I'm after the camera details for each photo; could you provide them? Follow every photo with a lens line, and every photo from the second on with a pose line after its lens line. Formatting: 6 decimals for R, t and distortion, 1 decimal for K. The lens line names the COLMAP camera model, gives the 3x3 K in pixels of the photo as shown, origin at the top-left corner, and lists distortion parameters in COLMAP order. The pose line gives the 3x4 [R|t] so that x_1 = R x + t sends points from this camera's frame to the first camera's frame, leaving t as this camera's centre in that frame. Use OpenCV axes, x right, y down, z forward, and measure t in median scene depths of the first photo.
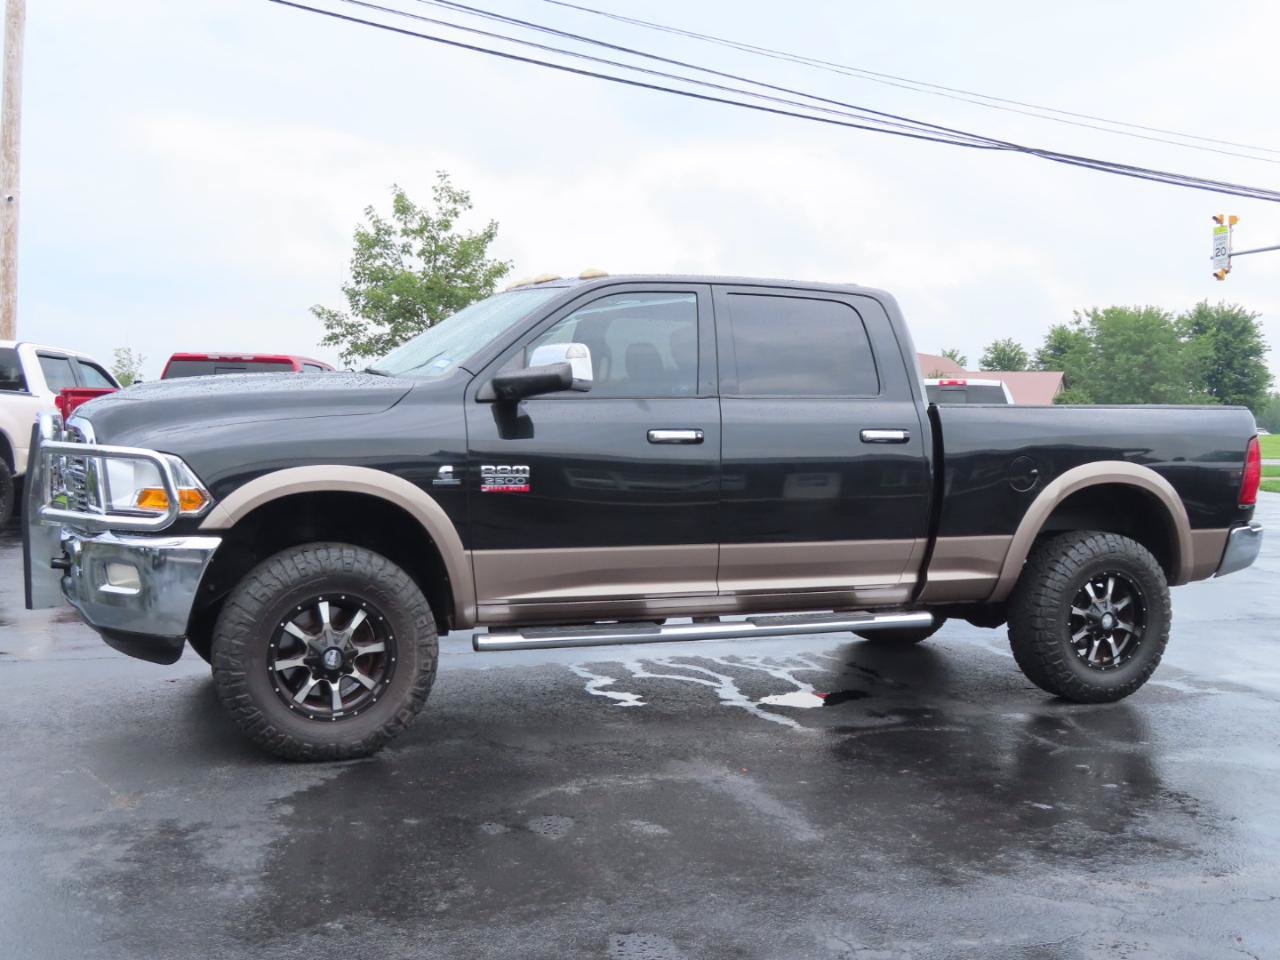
lens RADIAL K [[1382.7, 0, 646.9], [0, 1382.7, 487.0], [0, 0, 1]] dist [-0.030391, -0.002883]
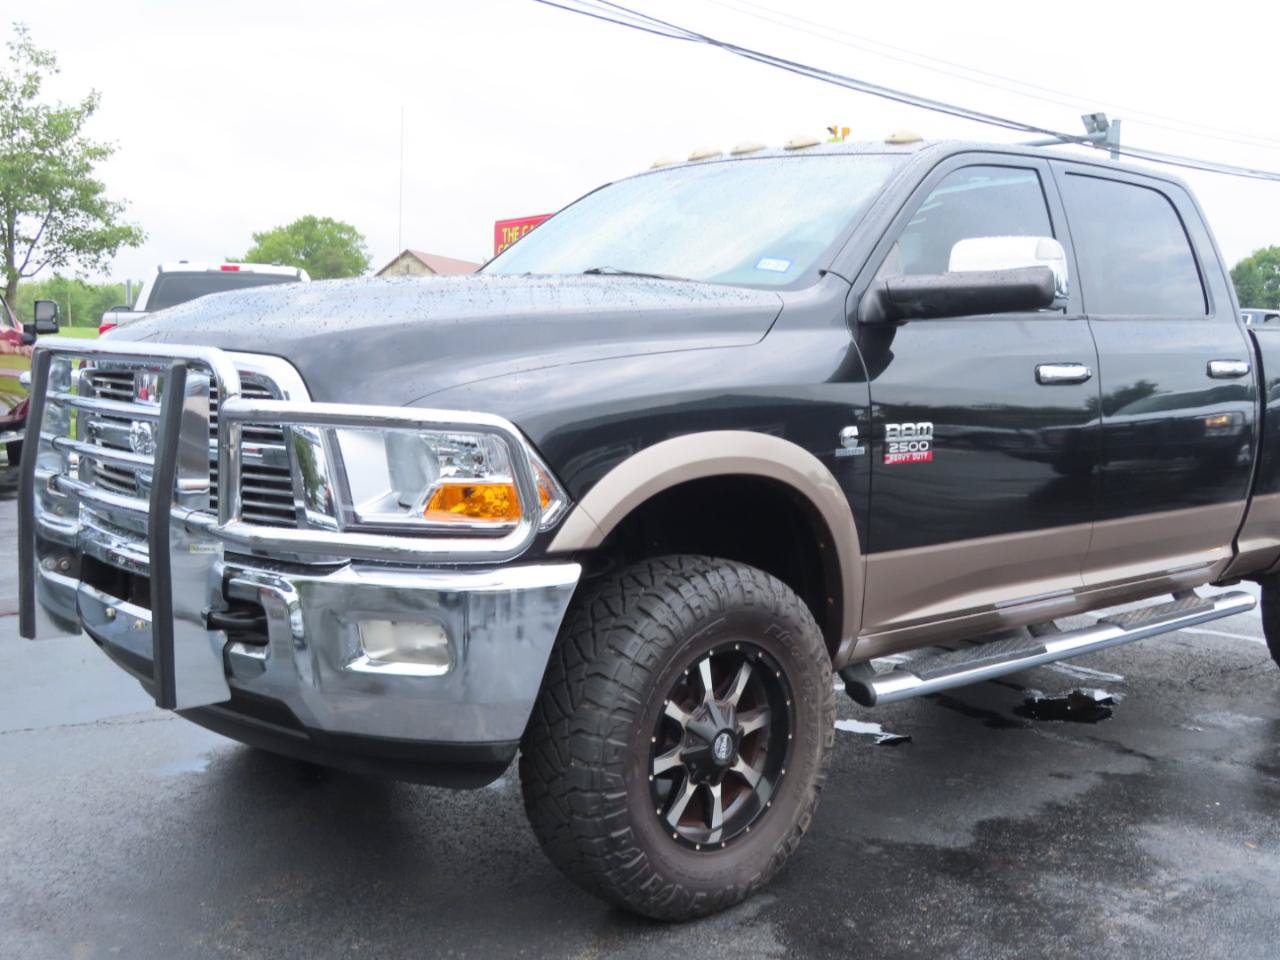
lens RADIAL K [[1423.5, 0, 640.0], [0, 1423.5, 480.0], [0, 0, 1]] dist [0.006451, 0.039781]
pose [[0.944973, -0.034573, 0.325316, -0.441453], [0.016253, 0.998134, 0.058863, -0.030327], [-0.326744, -0.050336, 0.943771, 0.401747]]
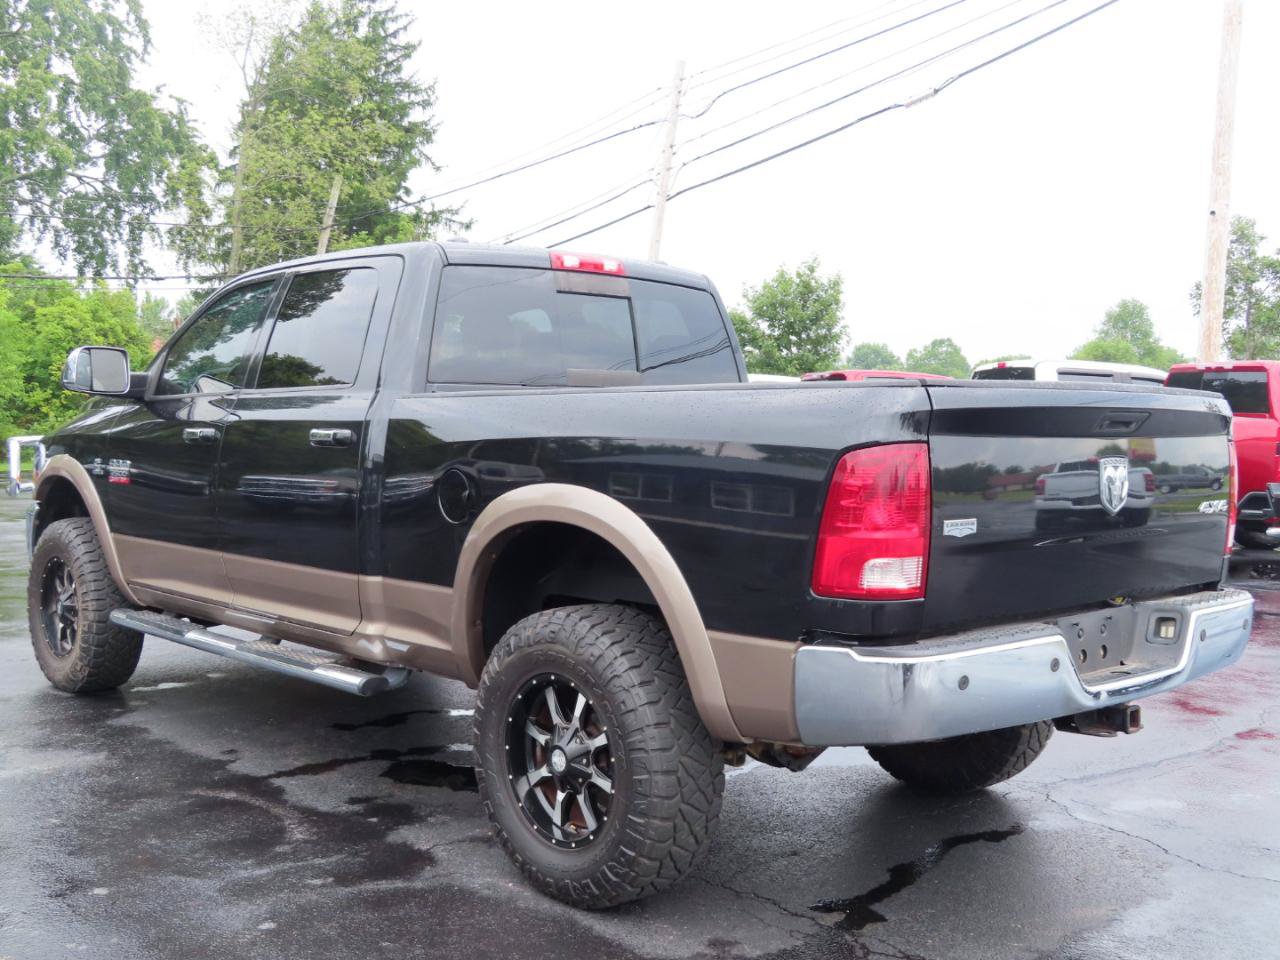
lens RADIAL K [[1382.7, 0, 646.9], [0, 1382.7, 487.0], [0, 0, 1]] dist [-0.030391, -0.002883]
pose [[0.350402, 0.035474, -0.935927, 1.077194], [-0.056247, 0.998276, 0.016779, -0.035574], [0.934909, 0.046764, 0.351794, 1.004898]]
